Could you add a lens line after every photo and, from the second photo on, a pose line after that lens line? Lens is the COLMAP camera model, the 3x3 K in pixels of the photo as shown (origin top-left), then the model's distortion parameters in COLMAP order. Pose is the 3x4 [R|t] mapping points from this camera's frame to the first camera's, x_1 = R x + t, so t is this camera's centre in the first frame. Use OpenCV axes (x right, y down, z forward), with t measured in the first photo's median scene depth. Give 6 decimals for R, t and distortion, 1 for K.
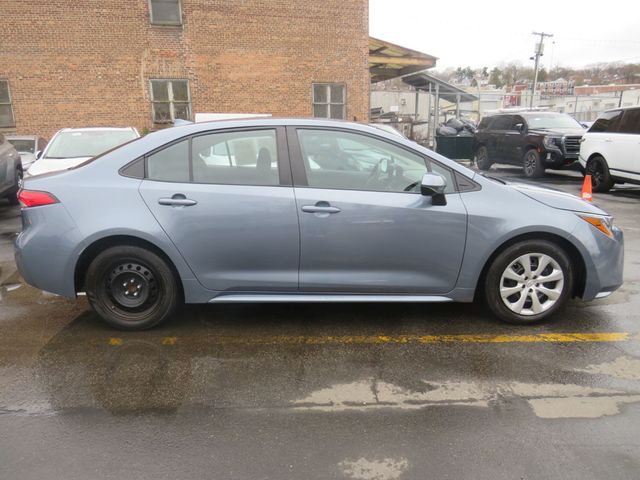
lens RADIAL K [[459.6, 0, 324.2], [0, 459.6, 258.6], [0, 0, 1]] dist [-0.020689, -0.000157]
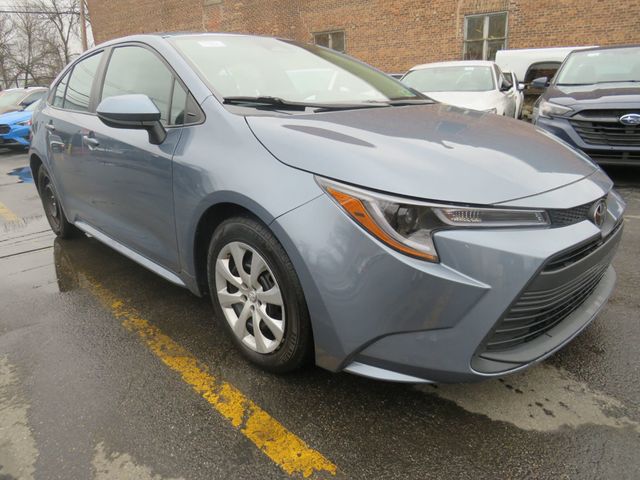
lens RADIAL K [[459.6, 0, 285.9], [0, 459.6, 254.1], [0, 0, 1]] dist [-0.020689, -0.000157]
pose [[0.671965, 0.237846, -0.701350, 0.137954], [-0.170019, 0.971275, 0.166489, -0.015482], [0.720803, 0.007368, 0.693101, 0.102422]]
